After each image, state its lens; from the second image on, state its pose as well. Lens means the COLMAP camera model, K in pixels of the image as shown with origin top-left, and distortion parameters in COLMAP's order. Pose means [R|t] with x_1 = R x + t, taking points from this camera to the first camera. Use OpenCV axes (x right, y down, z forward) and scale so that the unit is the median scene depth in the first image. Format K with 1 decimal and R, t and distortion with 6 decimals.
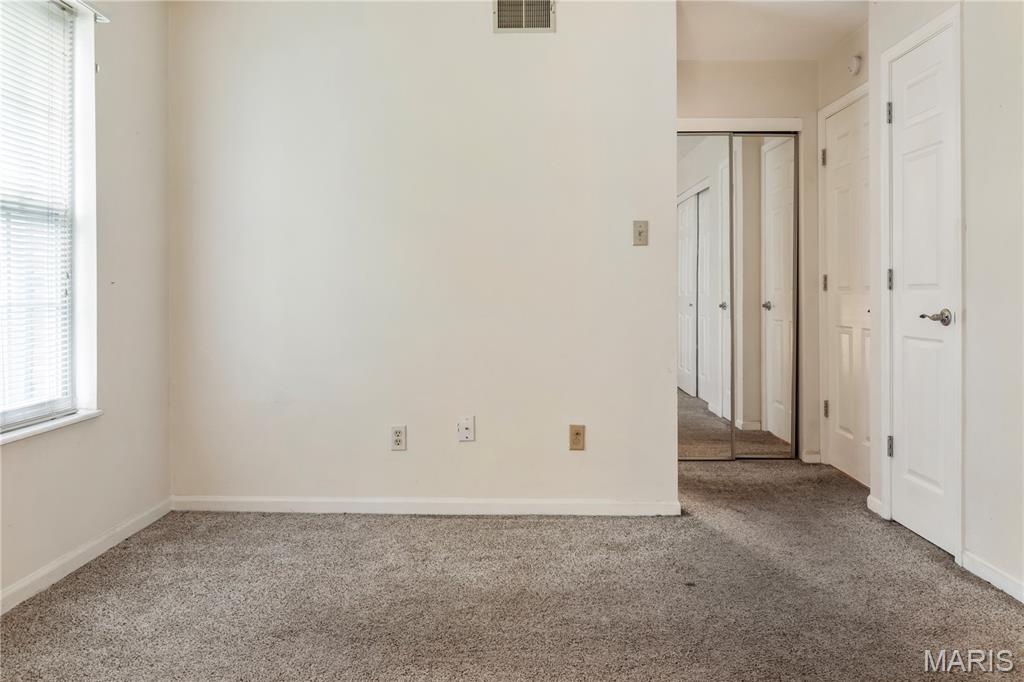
lens RADIAL K [[731.5, 0, 511.7], [0, 731.5, 295.8], [0, 0, 1]] dist [0.001405, 0.002192]
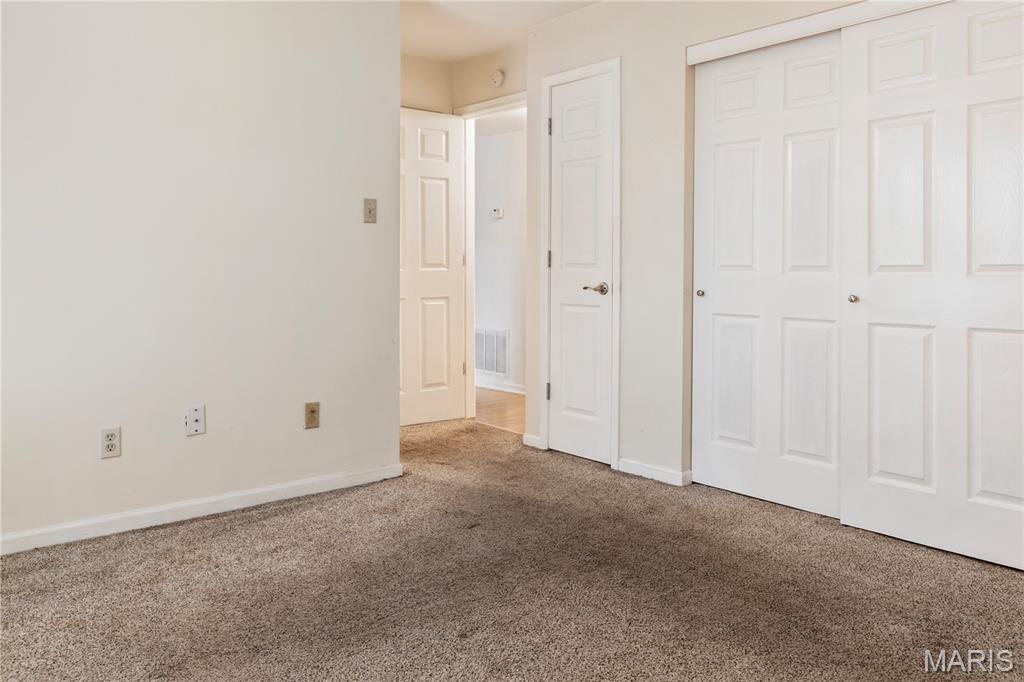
lens RADIAL K [[776.3, 0, 512.2], [0, 776.3, 282.2], [0, 0, 1]] dist [-0.000809, 0.004304]
pose [[0.741692, -0.006350, 0.670711, -0.444710], [-0.005127, 0.999872, 0.015135, -0.002695], [-0.670721, -0.014664, 0.741565, 0.052720]]
